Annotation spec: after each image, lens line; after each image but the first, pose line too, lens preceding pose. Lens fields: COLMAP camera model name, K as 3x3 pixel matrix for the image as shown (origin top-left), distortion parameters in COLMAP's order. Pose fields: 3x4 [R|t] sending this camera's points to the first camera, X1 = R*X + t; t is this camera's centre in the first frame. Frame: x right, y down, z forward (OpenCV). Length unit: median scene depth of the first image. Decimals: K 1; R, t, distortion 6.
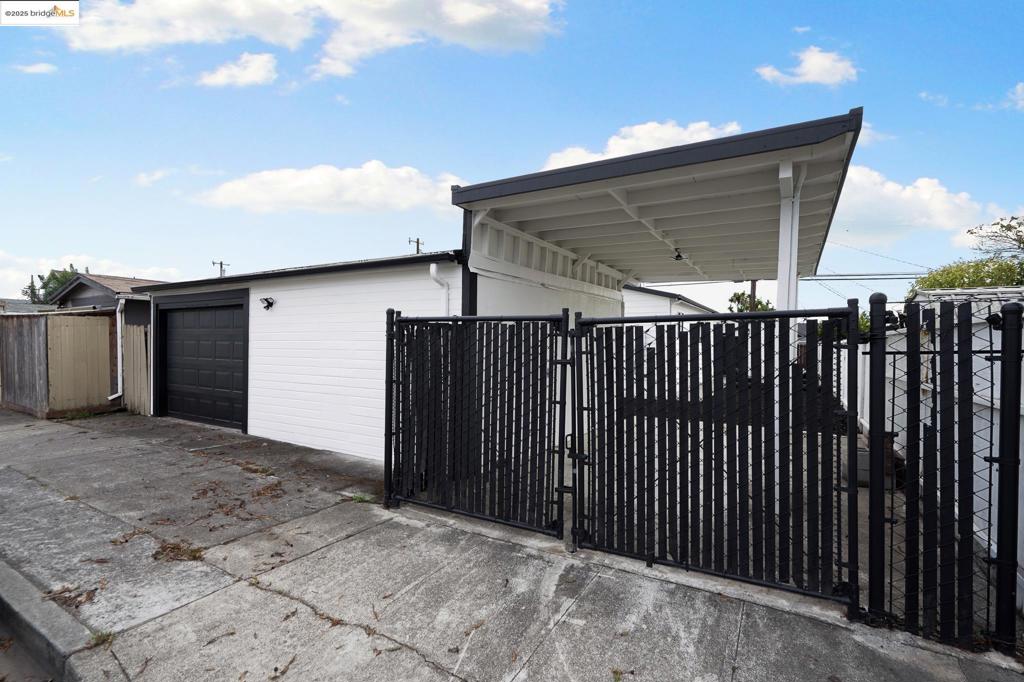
lens RADIAL K [[473.7, 0, 503.8], [0, 473.7, 344.4], [0, 0, 1]] dist [-0.001071, 0.000078]
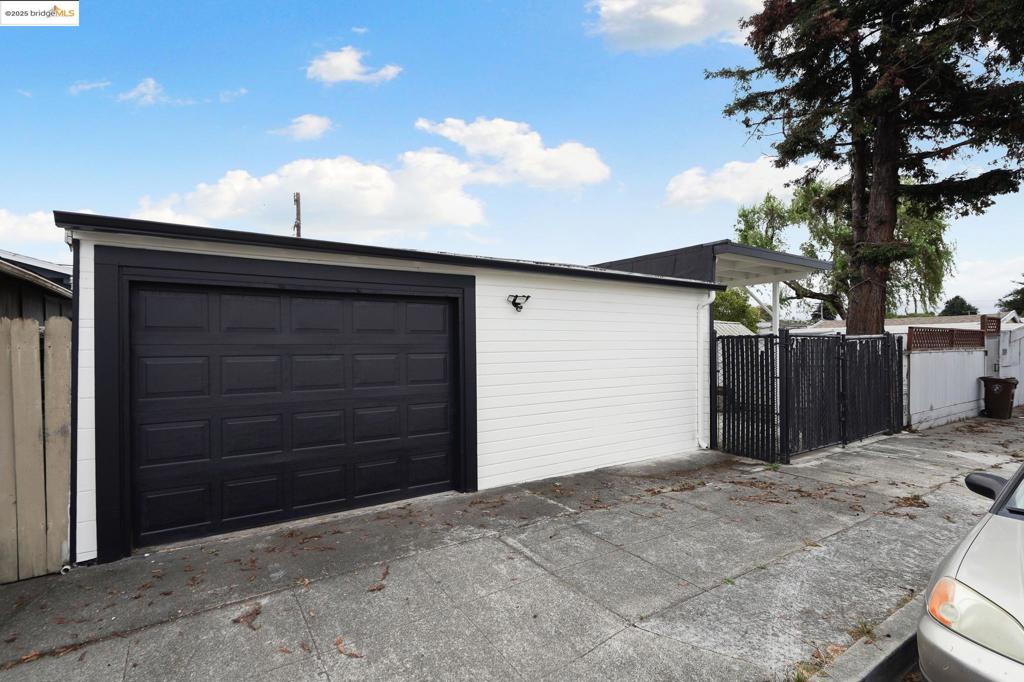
lens RADIAL K [[473.7, 0, 503.8], [0, 473.7, 344.4], [0, 0, 1]] dist [-0.001071, 0.000078]
pose [[0.447138, -0.009082, 0.894419, -1.870004], [0.008687, 0.999945, 0.005811, -0.039920], [-0.894423, 0.005172, 0.447192, 1.090237]]
